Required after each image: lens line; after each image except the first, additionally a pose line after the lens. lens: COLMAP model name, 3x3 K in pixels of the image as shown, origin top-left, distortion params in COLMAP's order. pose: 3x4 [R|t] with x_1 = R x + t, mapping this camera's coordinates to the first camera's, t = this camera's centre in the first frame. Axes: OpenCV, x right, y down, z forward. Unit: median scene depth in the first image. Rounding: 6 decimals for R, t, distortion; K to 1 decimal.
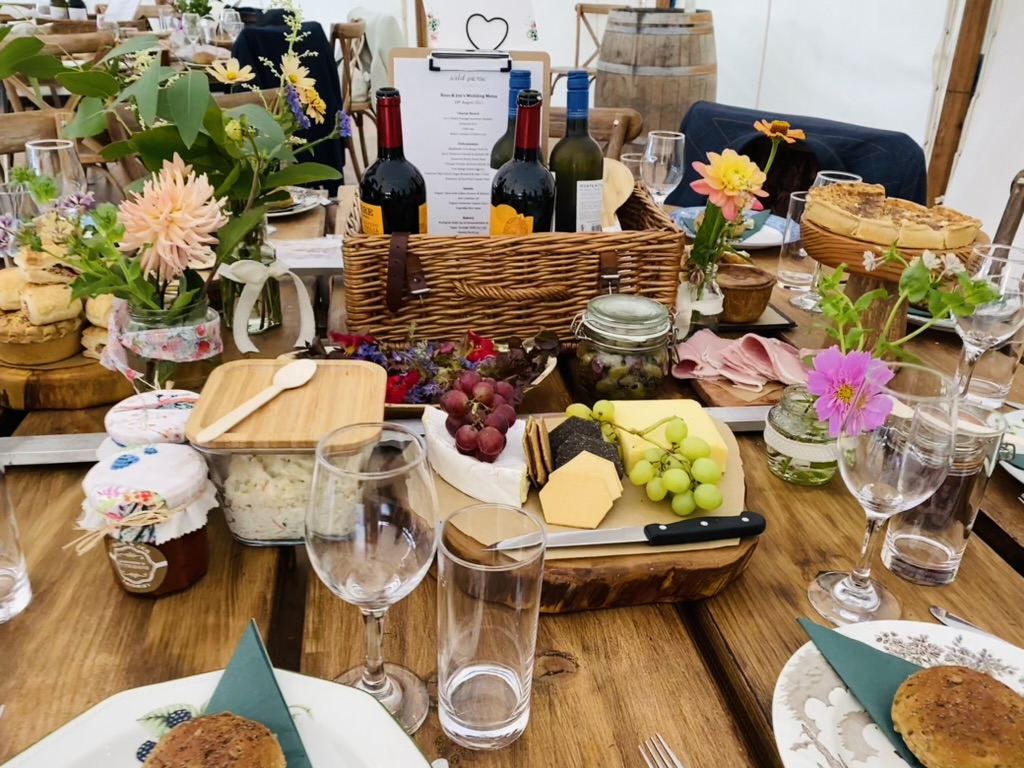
lens RADIAL K [[891.6, 0, 512.0], [0, 891.6, 384.0], [0, 0, 1]] dist [0.074005, -0.119167]
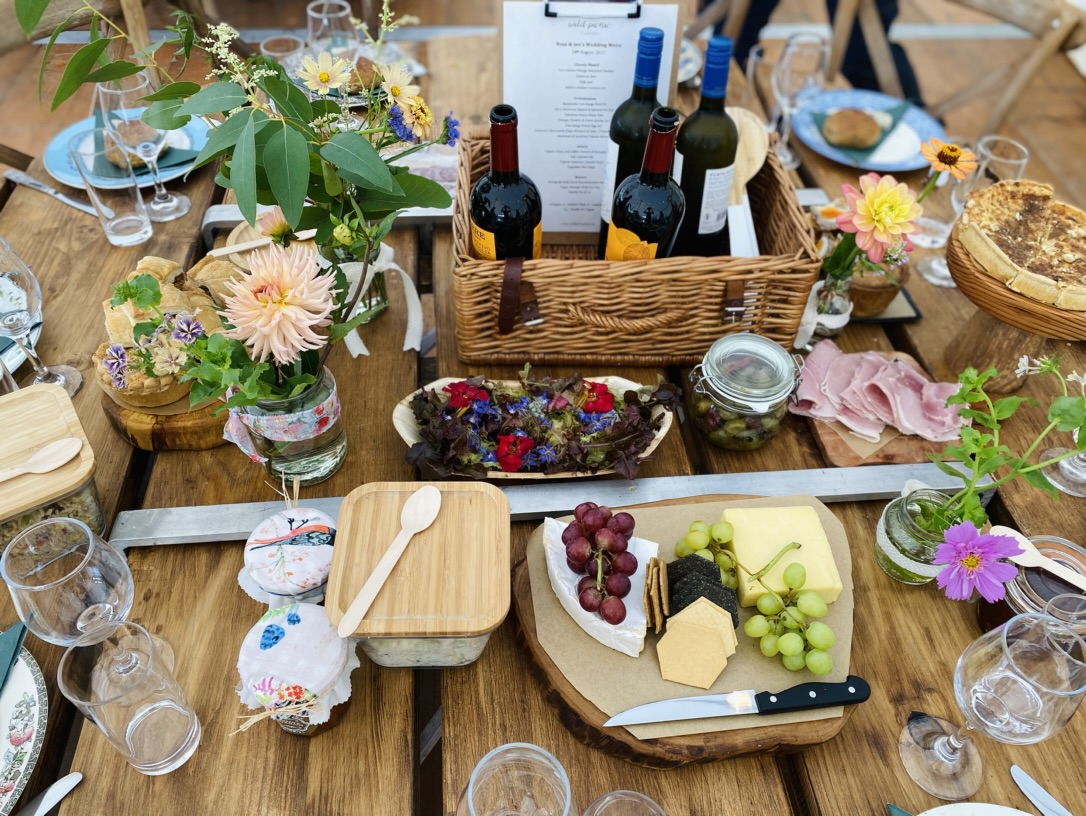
lens RADIAL K [[858.8, 0, 543.0], [0, 858.8, 408.0], [0, 0, 1]] dist [0.046776, -0.058637]
pose [[0.998428, 0.042437, -0.036623, -0.060909], [-0.025473, 0.925474, 0.377953, -0.404681], [0.049933, -0.376426, 0.925100, 0.124392]]
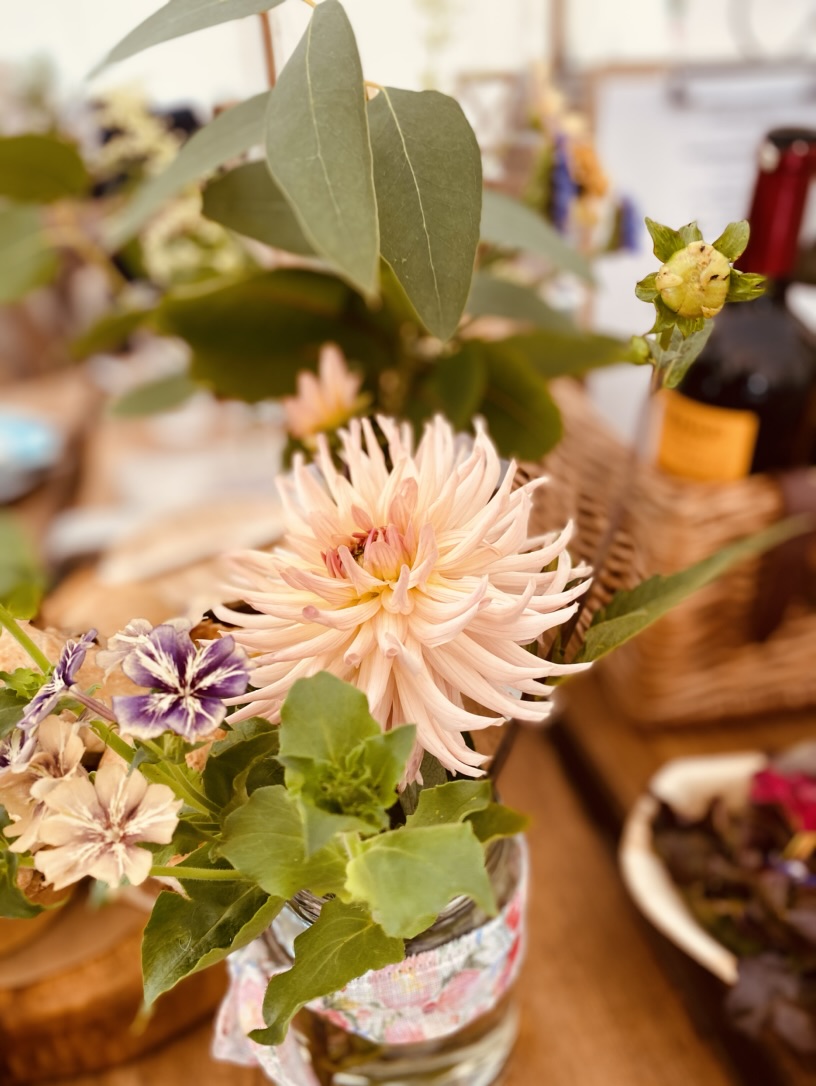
lens RADIAL K [[858.8, 0, 408.0], [0, 858.8, 543.0], [0, 0, 1]] dist [0.046776, -0.058637]
pose [[0.994606, -0.089528, 0.052374, -0.367087], [0.084199, 0.991779, 0.096362, -0.211784], [-0.060570, -0.091433, 0.993967, 0.668097]]
